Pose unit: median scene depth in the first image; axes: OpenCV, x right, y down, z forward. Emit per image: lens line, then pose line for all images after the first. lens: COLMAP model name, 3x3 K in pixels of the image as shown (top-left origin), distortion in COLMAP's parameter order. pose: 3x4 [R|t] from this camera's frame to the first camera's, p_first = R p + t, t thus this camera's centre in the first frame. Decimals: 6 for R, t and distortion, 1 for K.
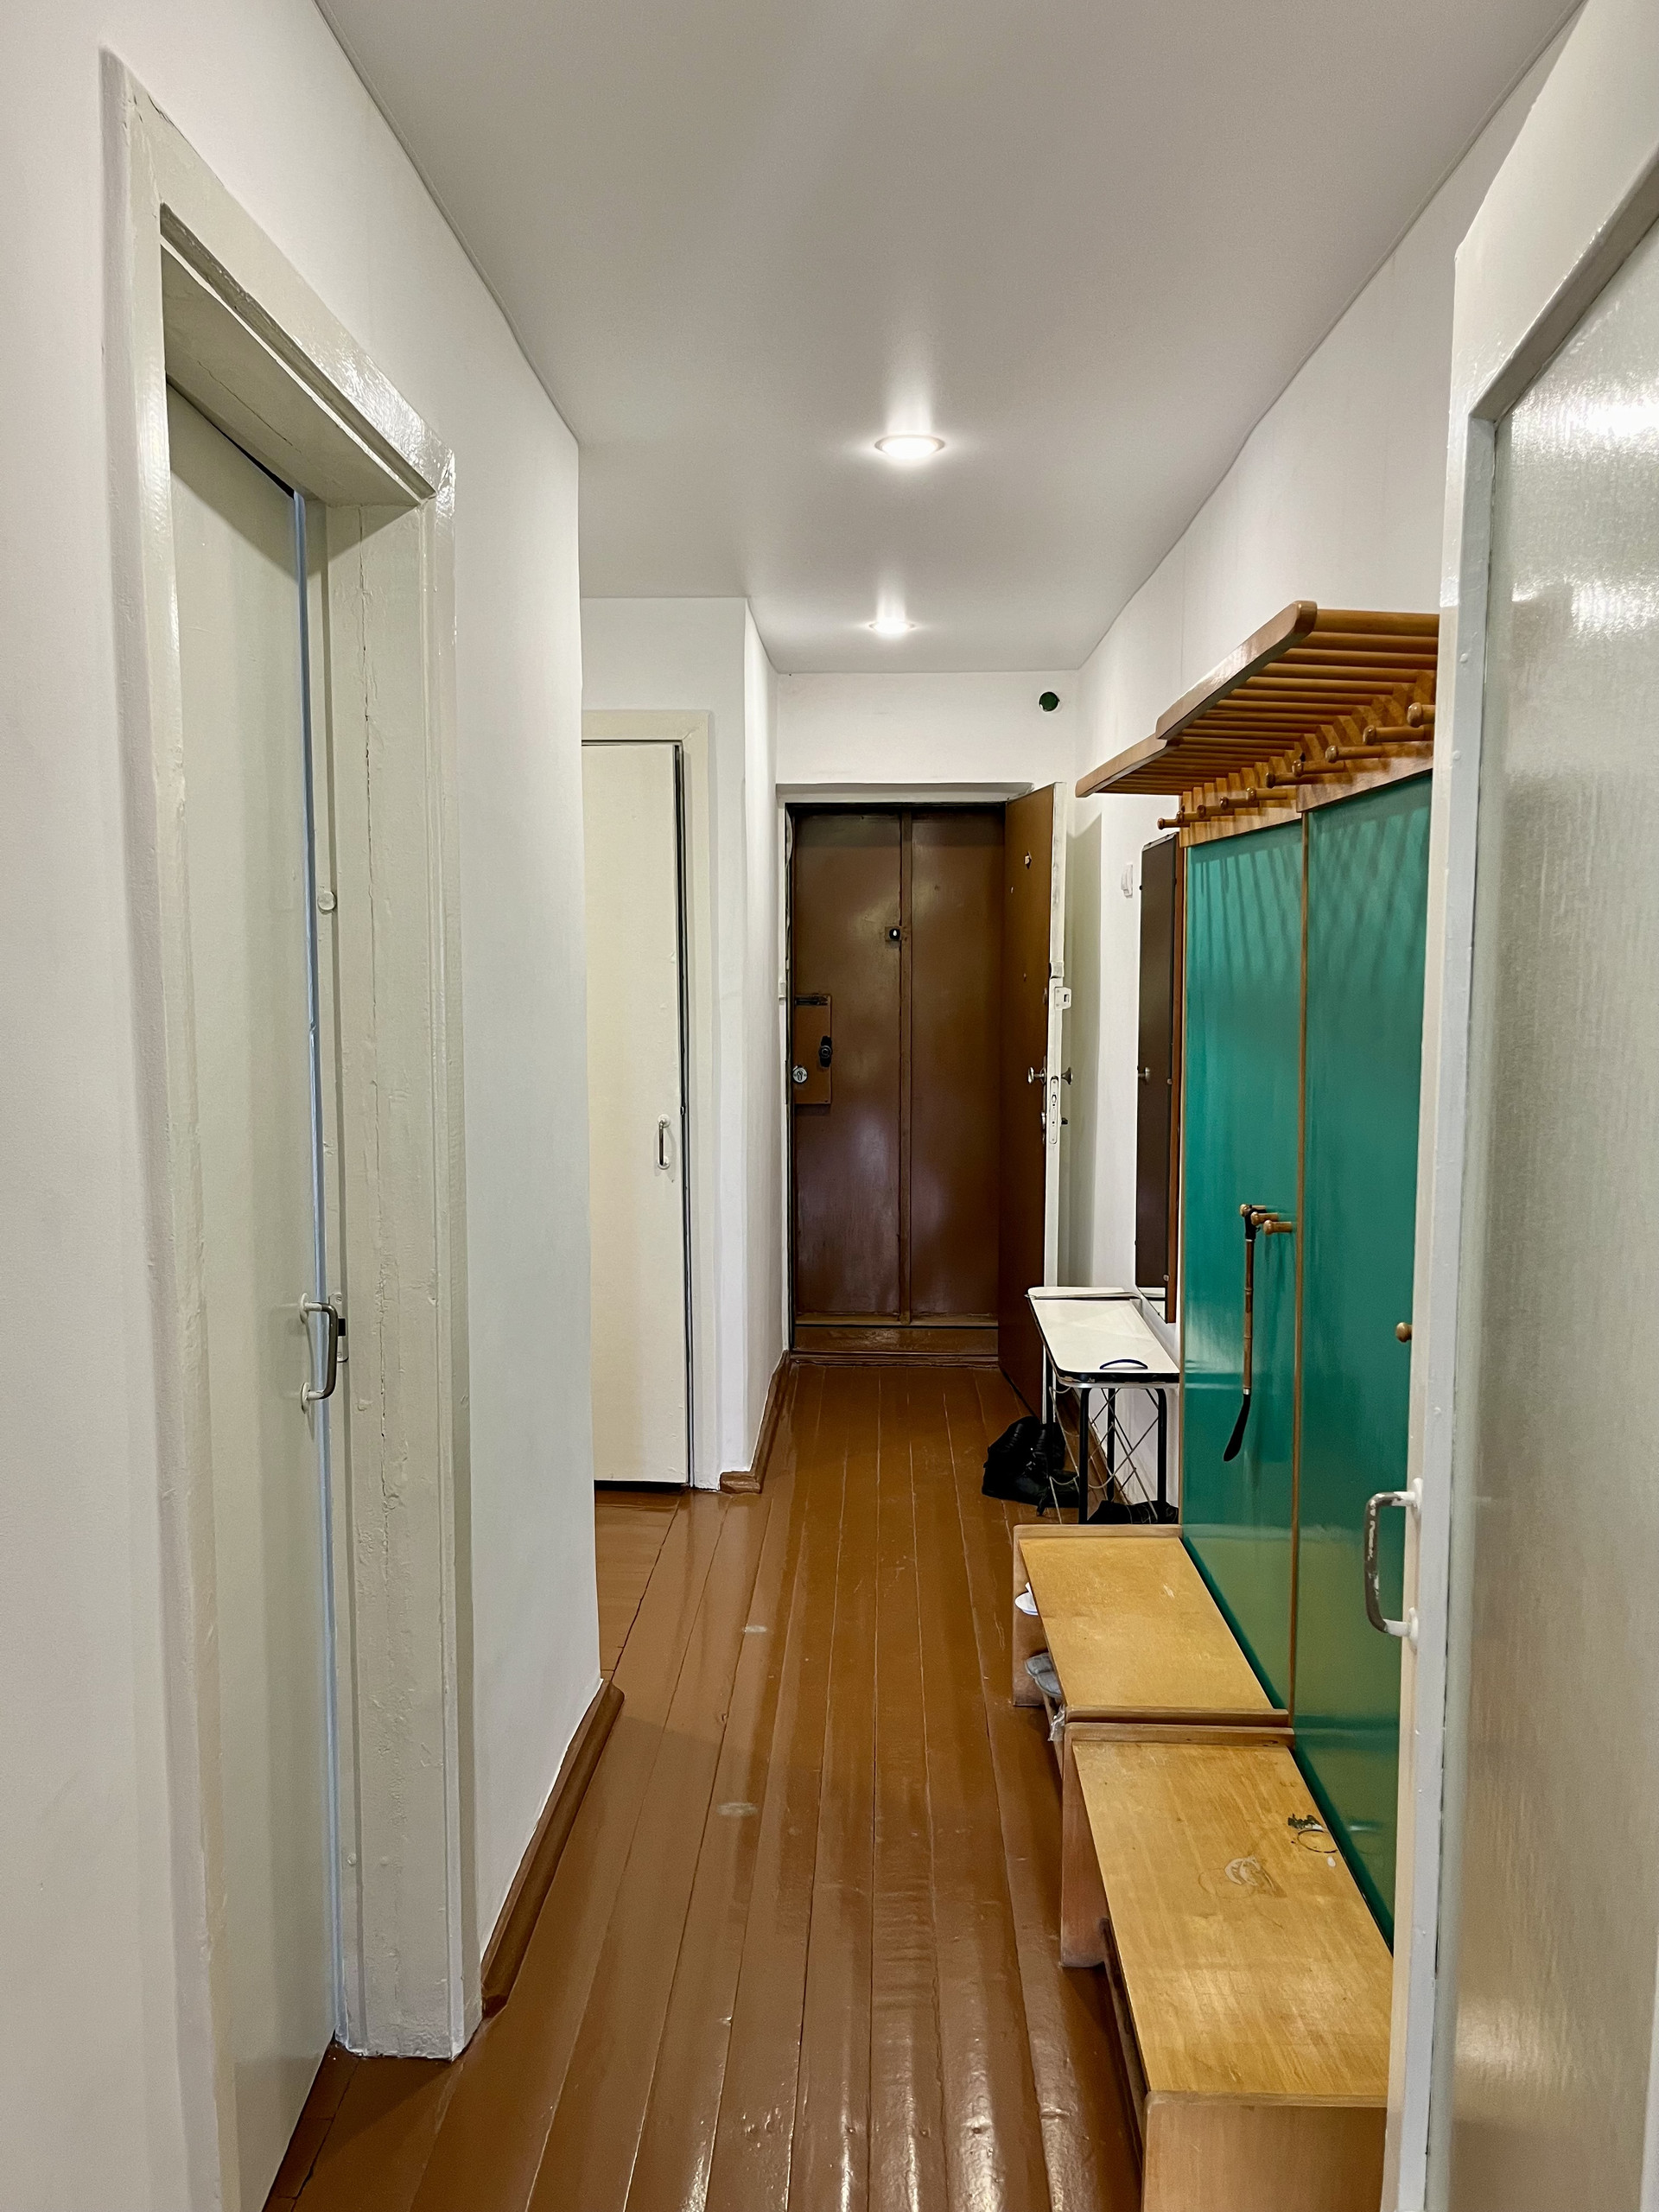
lens RADIAL K [[1660.4, 0, 829.5], [0, 1660.4, 1106.0], [0, 0, 1]] dist [0.000713, -0.000070]
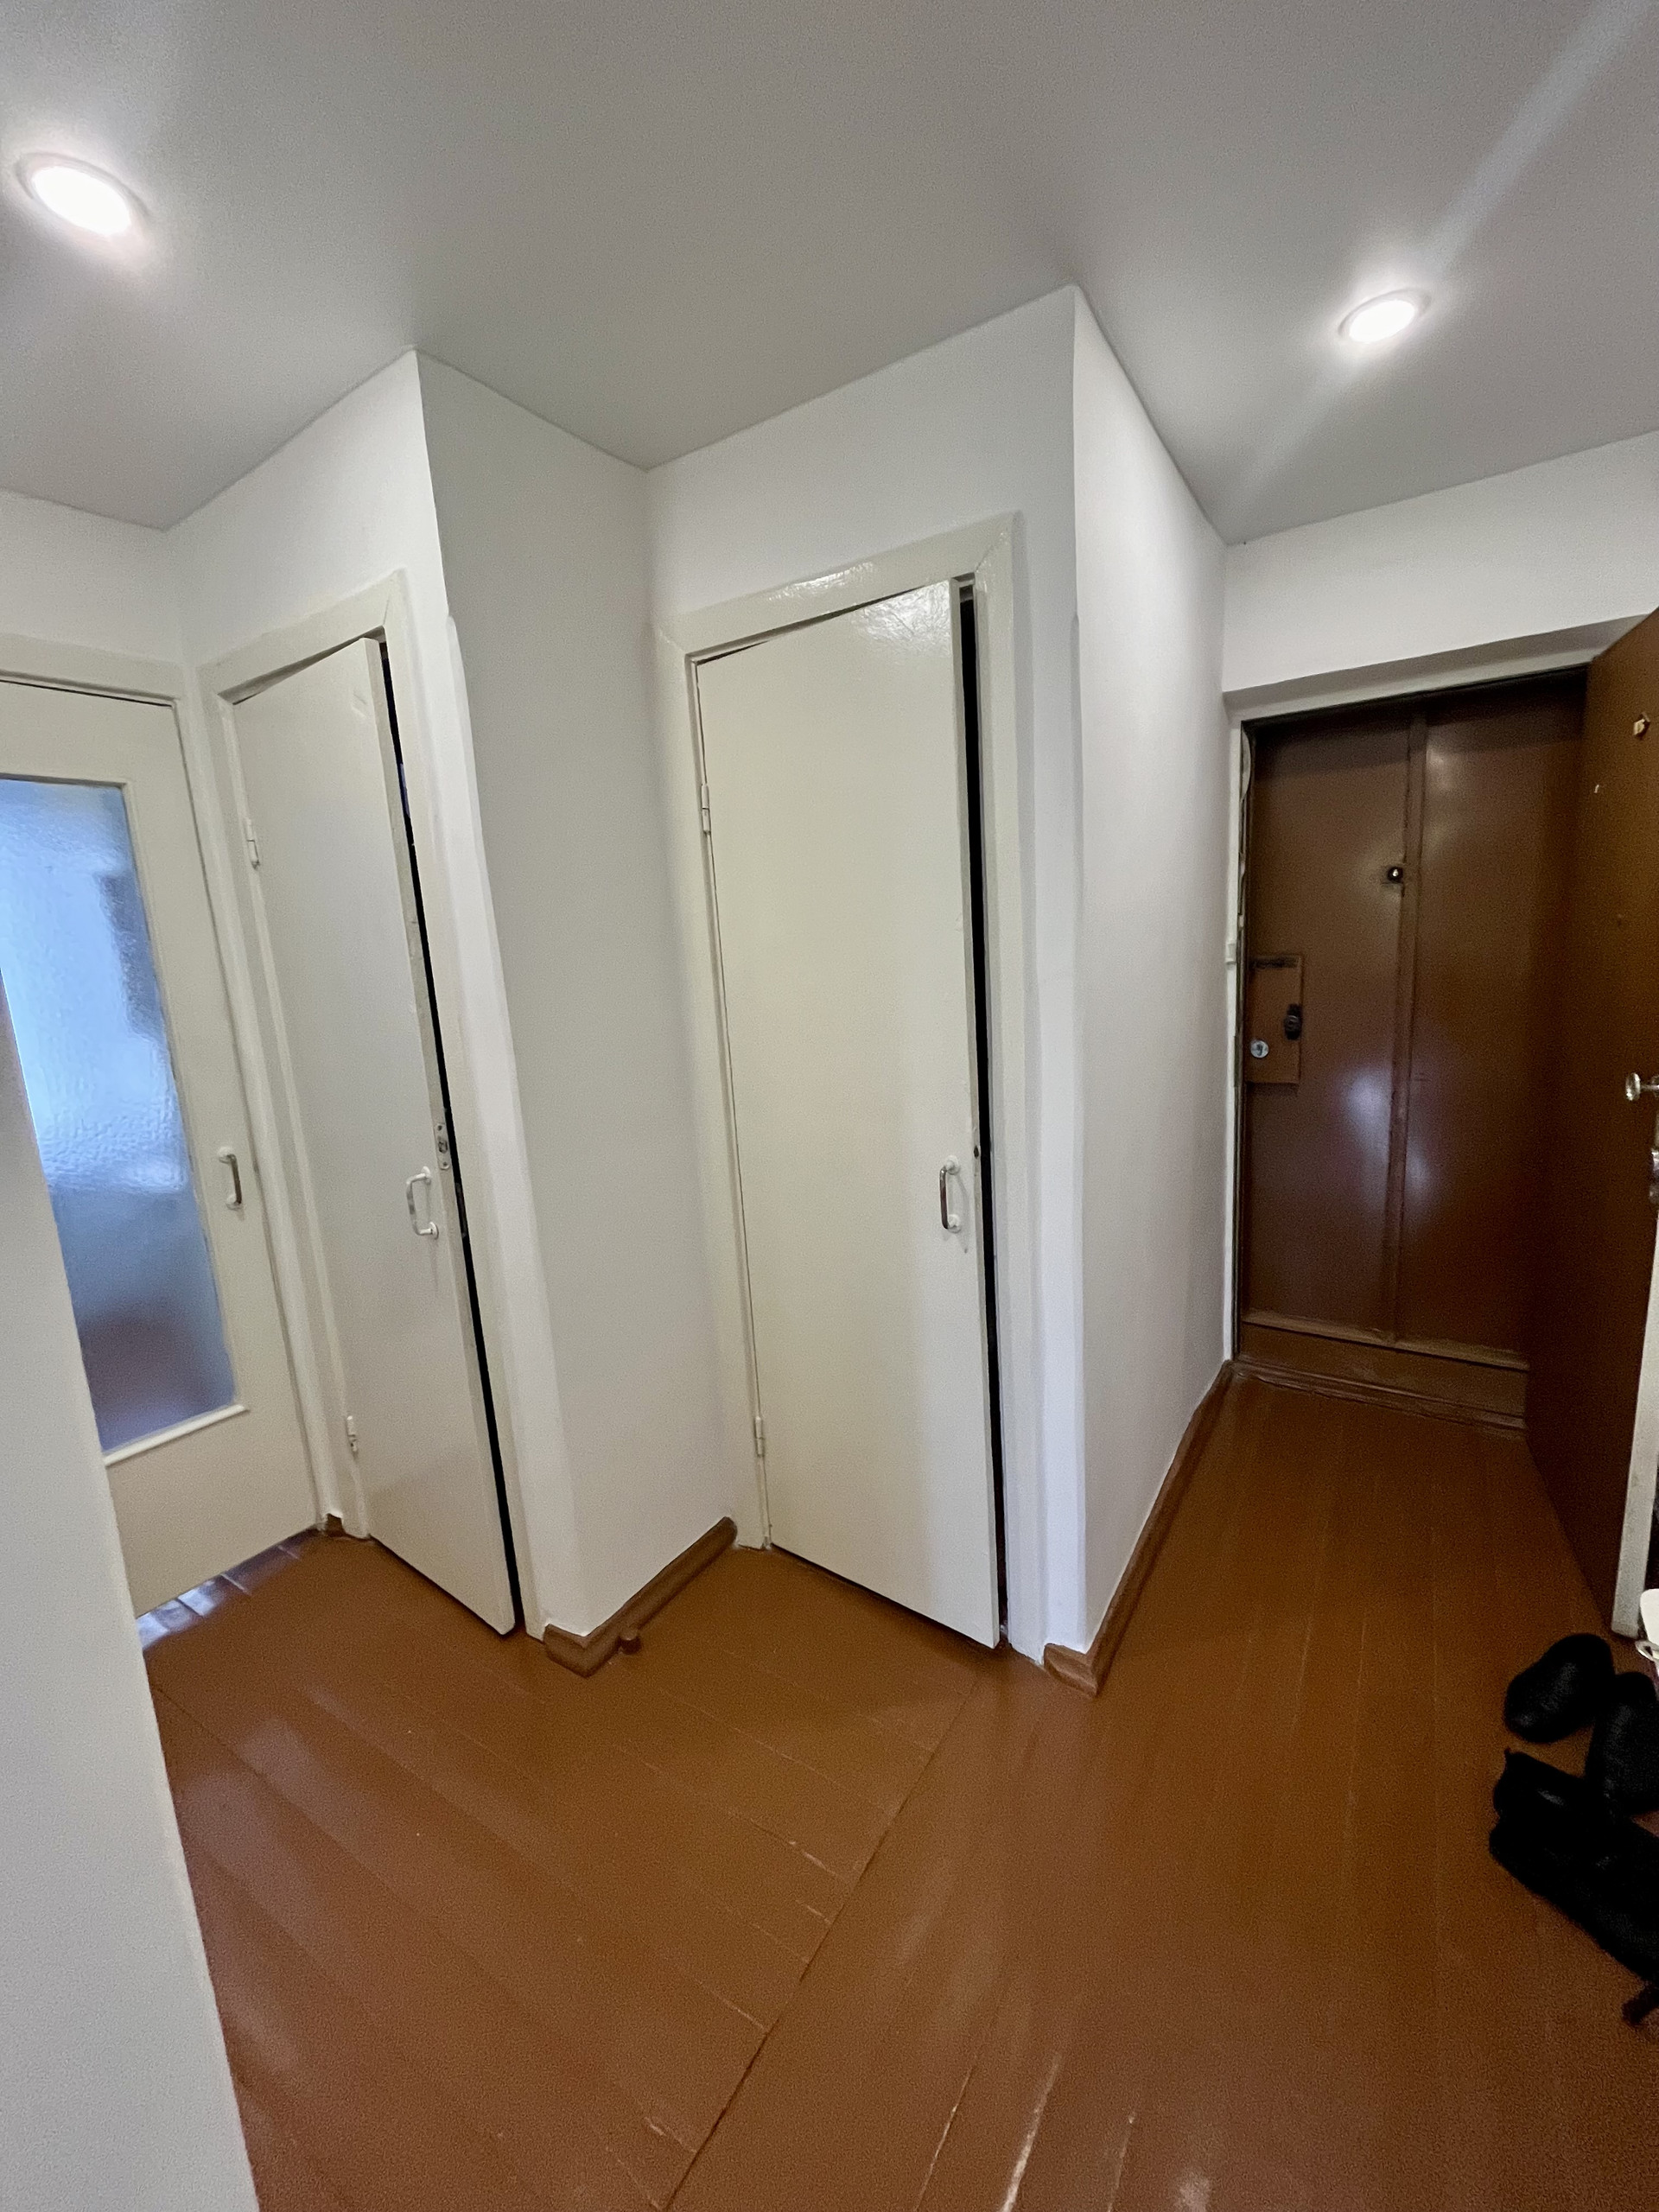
lens RADIAL K [[891.8, 0, 838.8], [0, 891.8, 1103.4], [0, 0, 1]] dist [-0.003826, -0.000111]
pose [[0.854481, 0.038891, -0.518025, 0.038527], [0.013579, 0.995181, 0.097112, -0.040204], [0.519305, -0.090015, 0.849835, 0.506149]]
